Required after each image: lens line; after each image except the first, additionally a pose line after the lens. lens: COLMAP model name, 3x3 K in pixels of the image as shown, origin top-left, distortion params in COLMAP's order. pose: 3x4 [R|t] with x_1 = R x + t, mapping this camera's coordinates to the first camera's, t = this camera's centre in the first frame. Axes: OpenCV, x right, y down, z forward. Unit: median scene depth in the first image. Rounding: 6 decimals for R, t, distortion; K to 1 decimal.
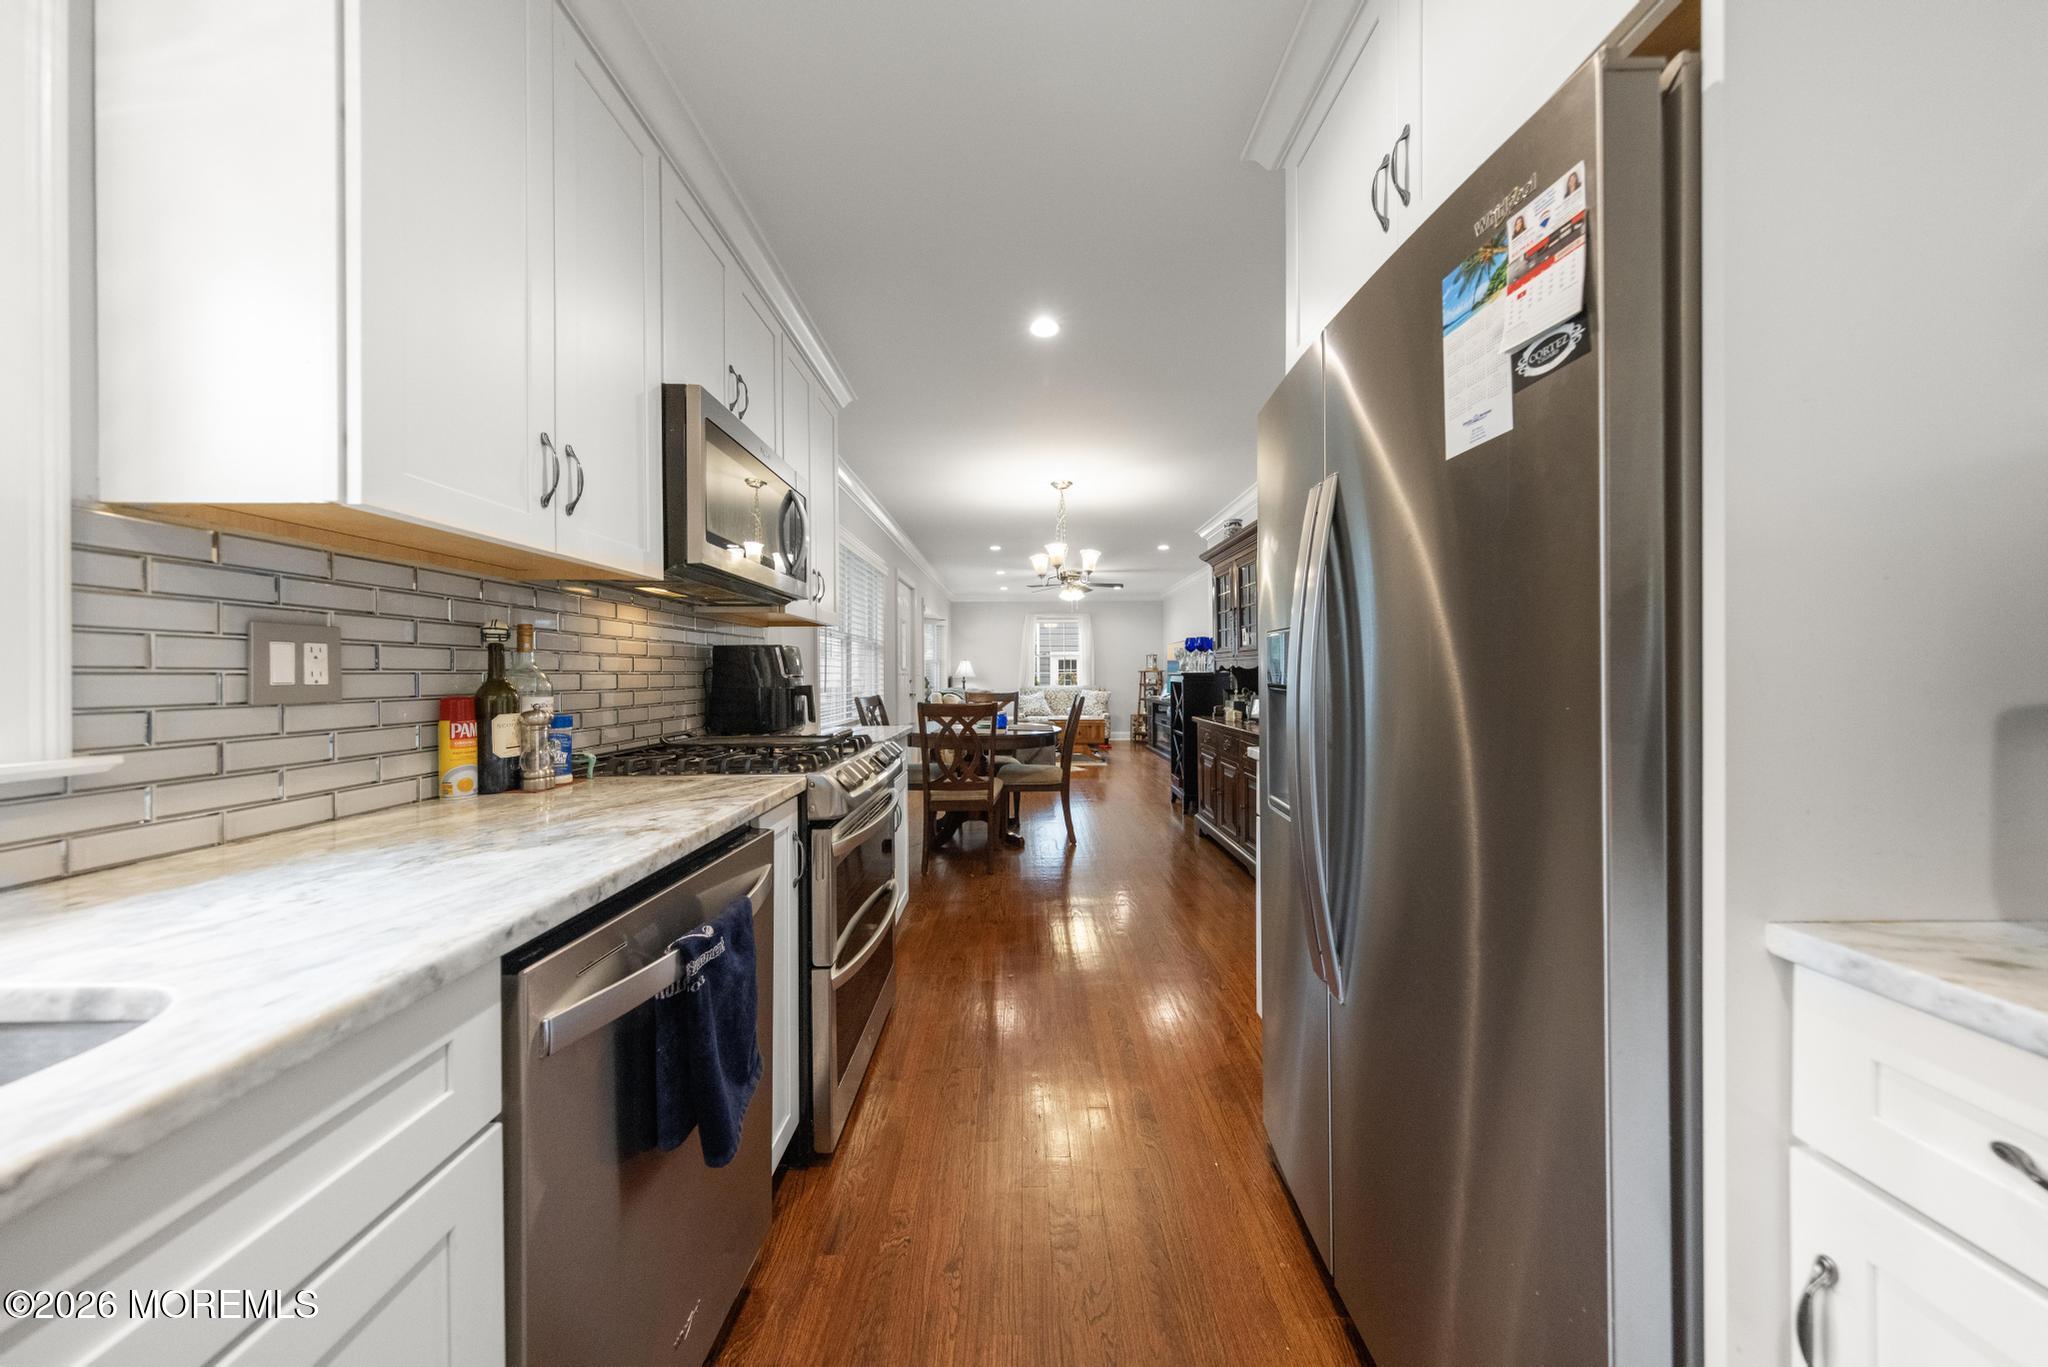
lens RADIAL K [[646.5, 0, 1029.3], [0, 646.5, 674.9], [0, 0, 1]] dist [0.008640, -0.002235]
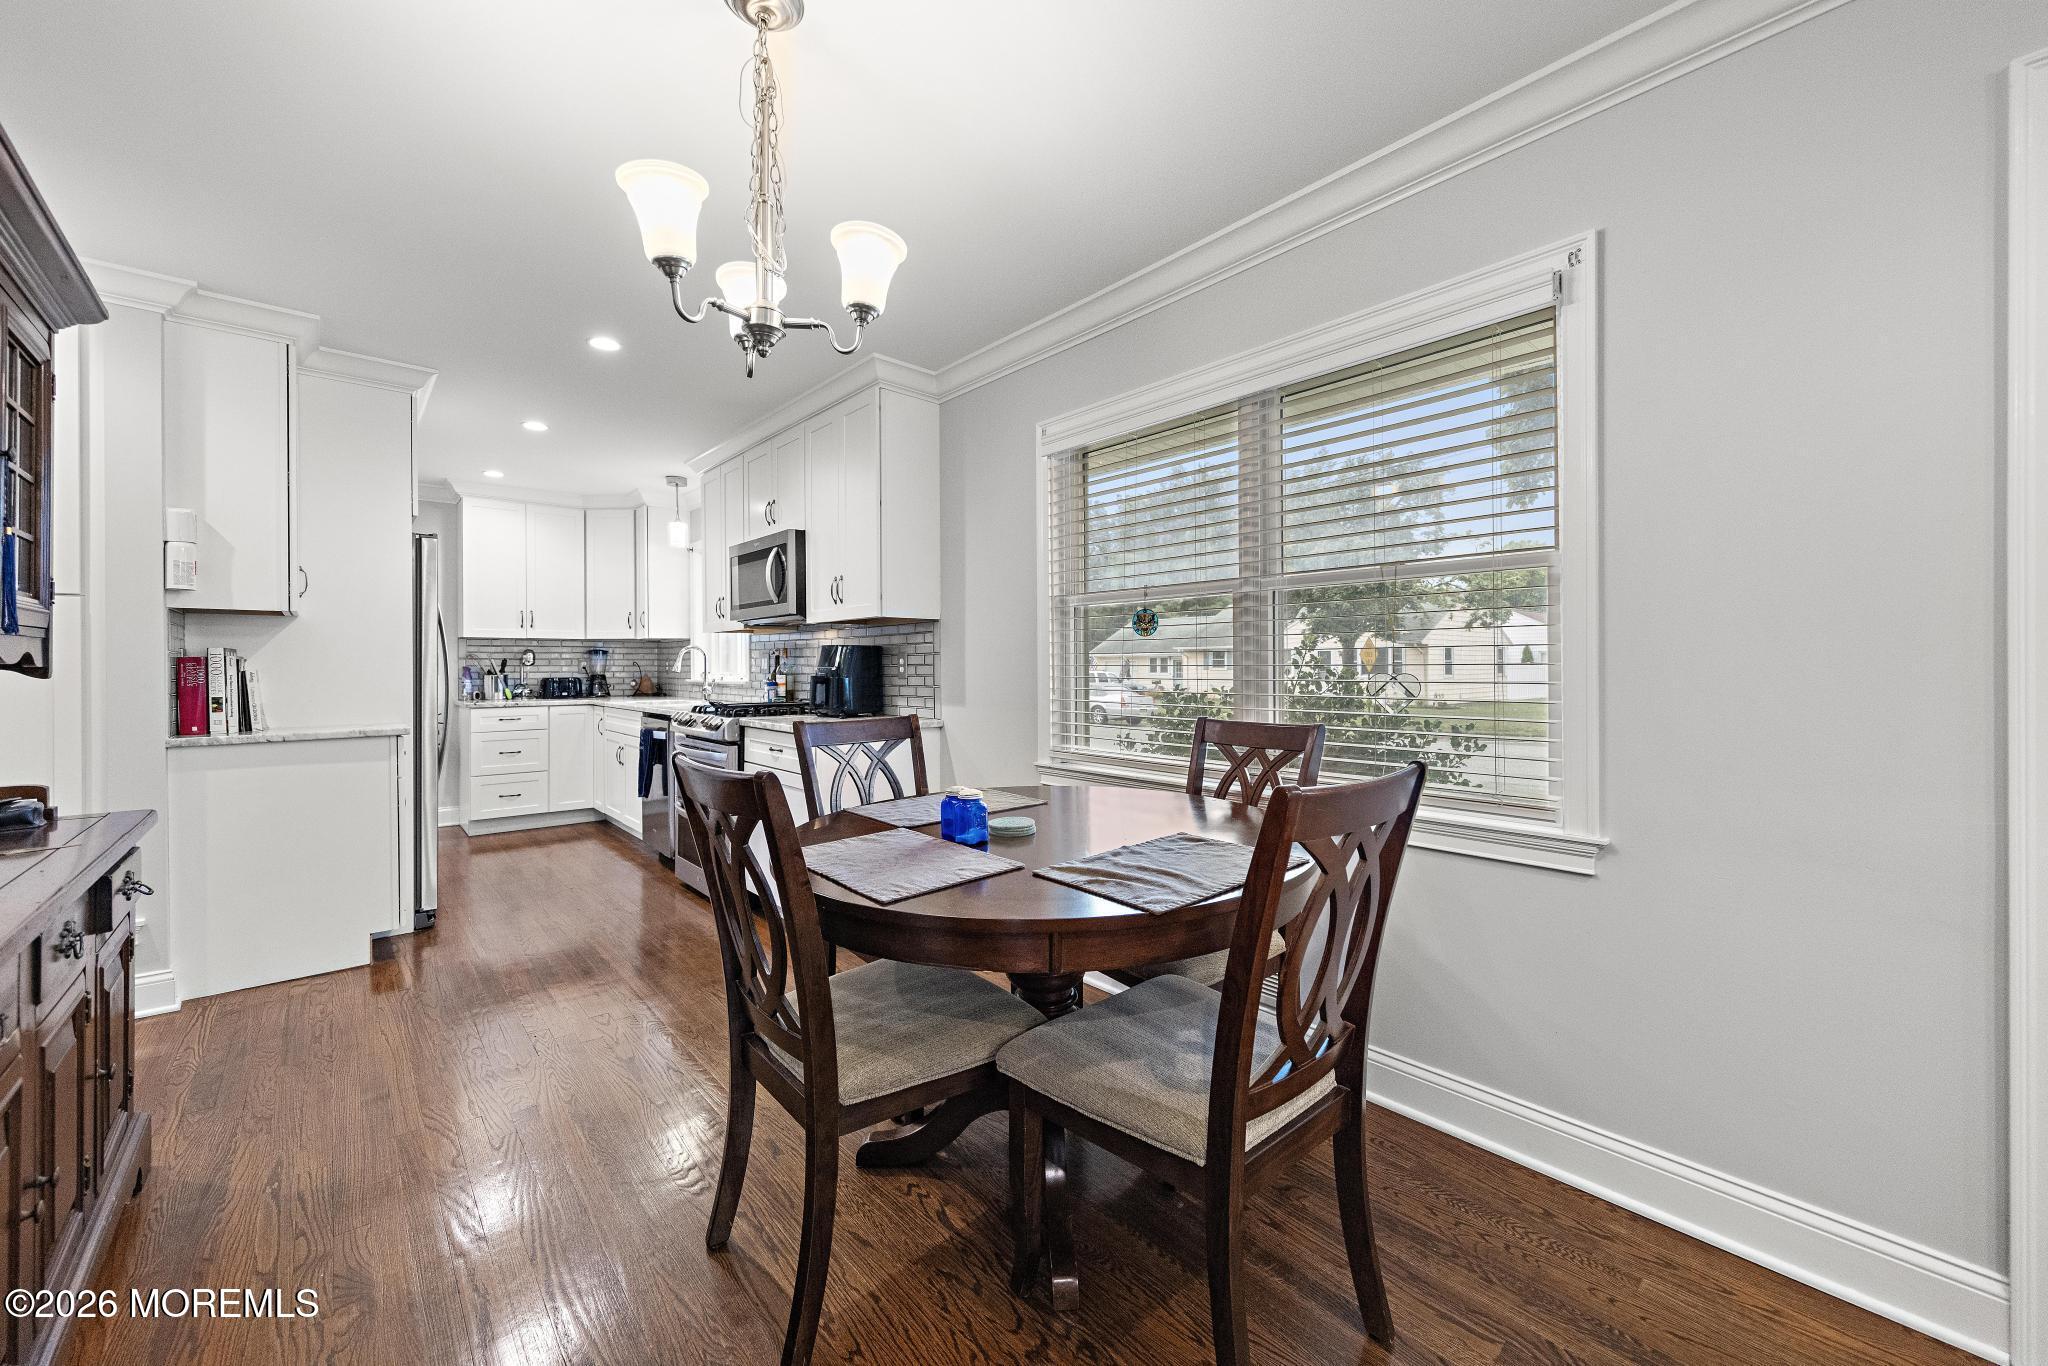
lens RADIAL K [[795.9, 0, 1027.9], [0, 795.9, 666.5], [0, 0, 1]] dist [0.008252, -0.000324]
pose [[-0.760851, 0.009510, -0.648857, 0.359929], [0.005731, 0.999952, 0.007936, -0.012643], [0.648901, 0.002320, -0.760869, 2.499265]]
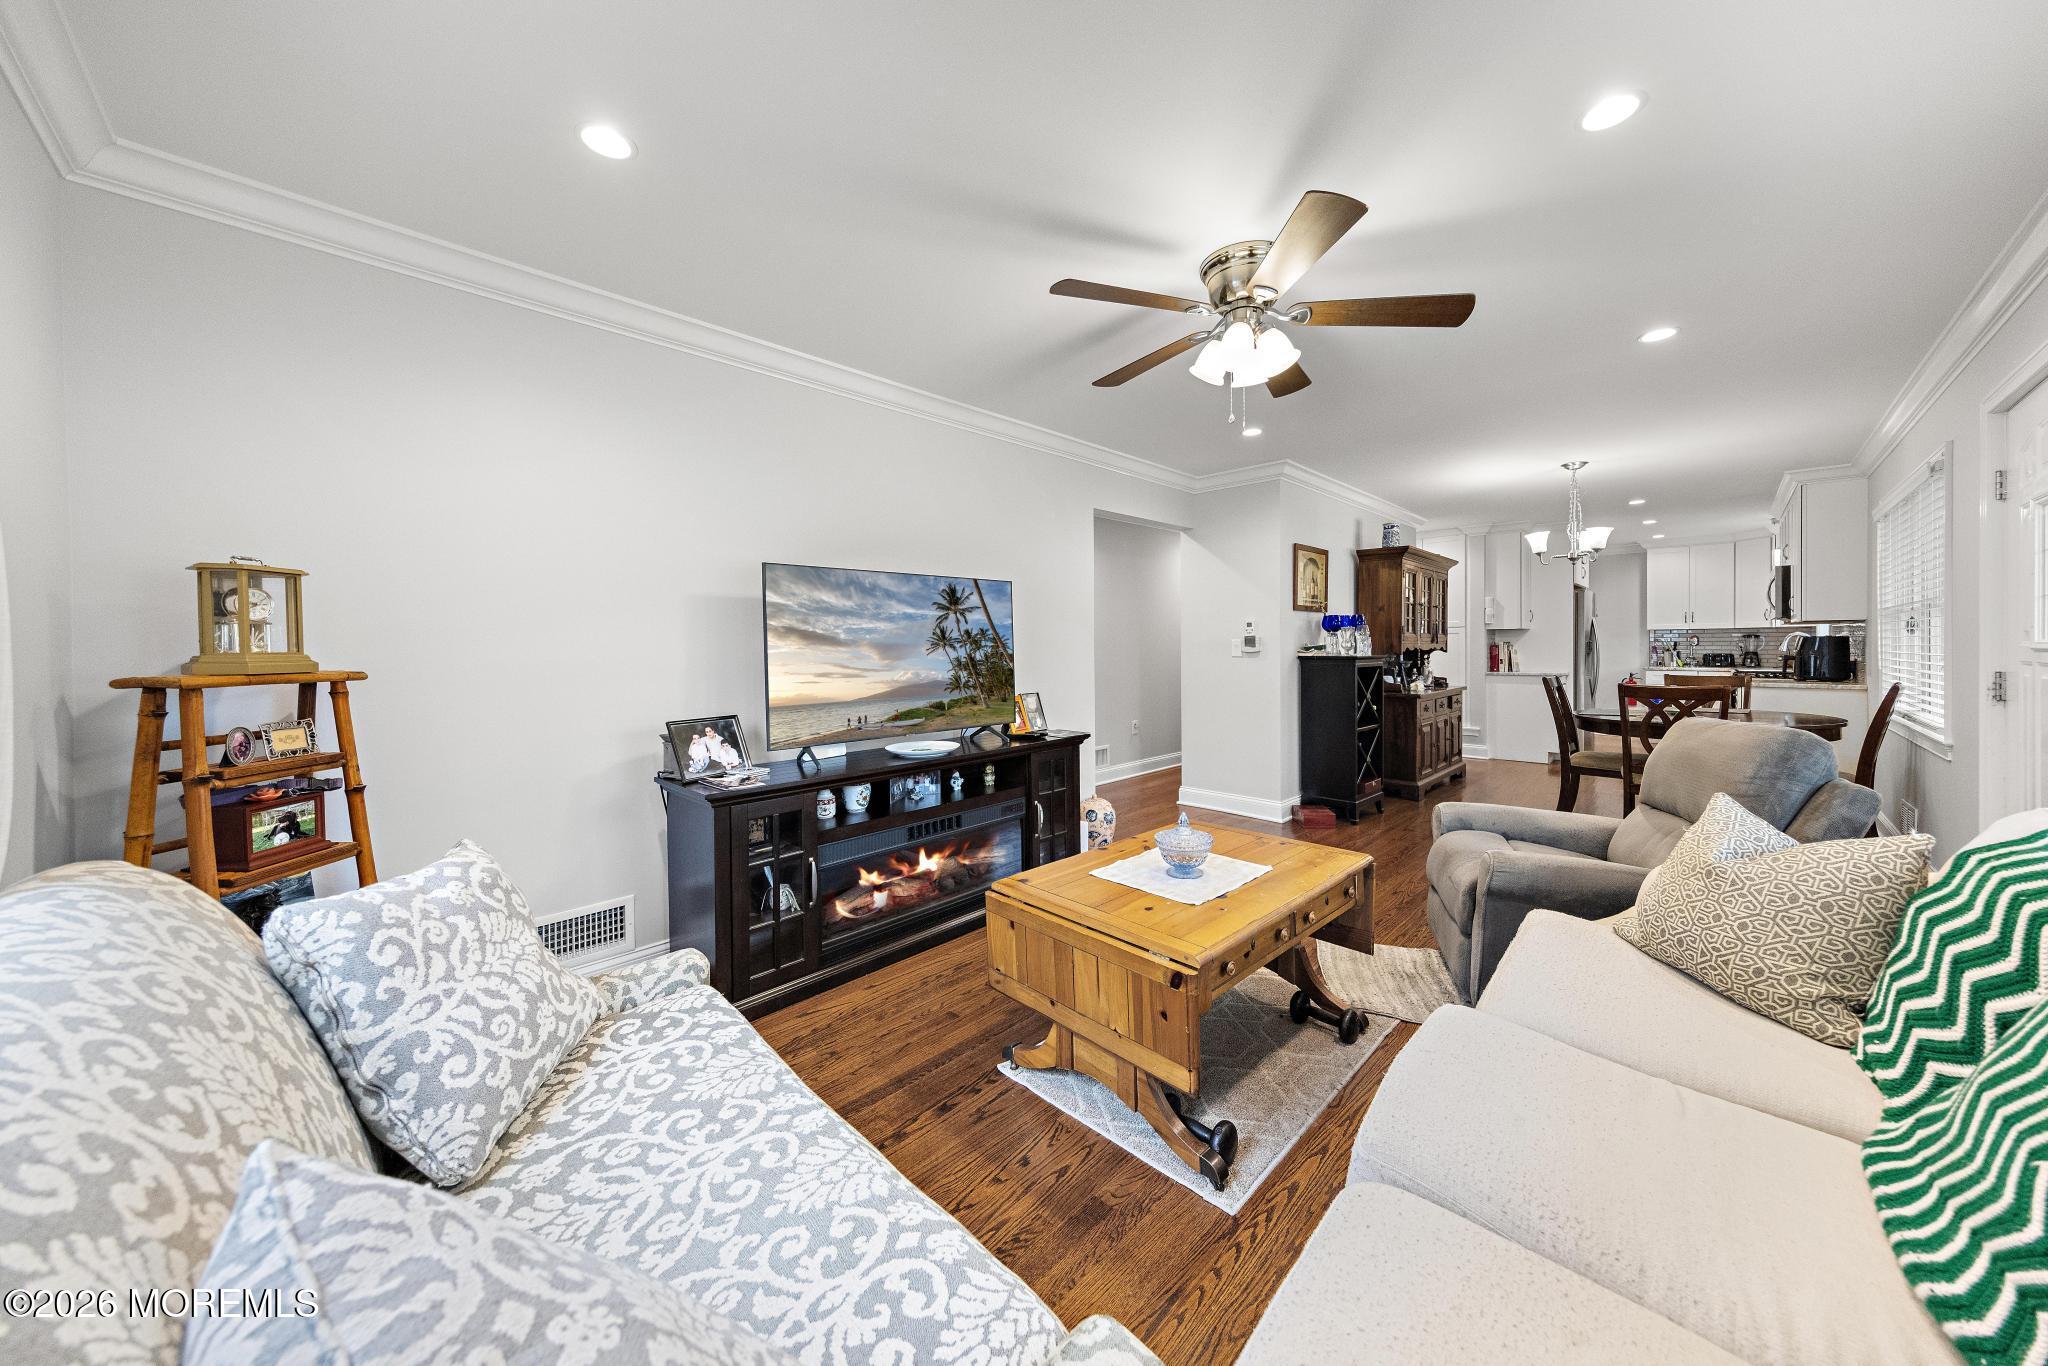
lens RADIAL K [[693.7, 0, 1041.0], [0, 693.7, 650.0], [0, 0, 1]] dist [0.000680, -0.000011]
pose [[-0.704818, 0.004851, 0.709371, -0.238692], [0.013237, 0.999892, 0.006314, -0.049250], [-0.709264, 0.013840, -0.704807, 4.382683]]
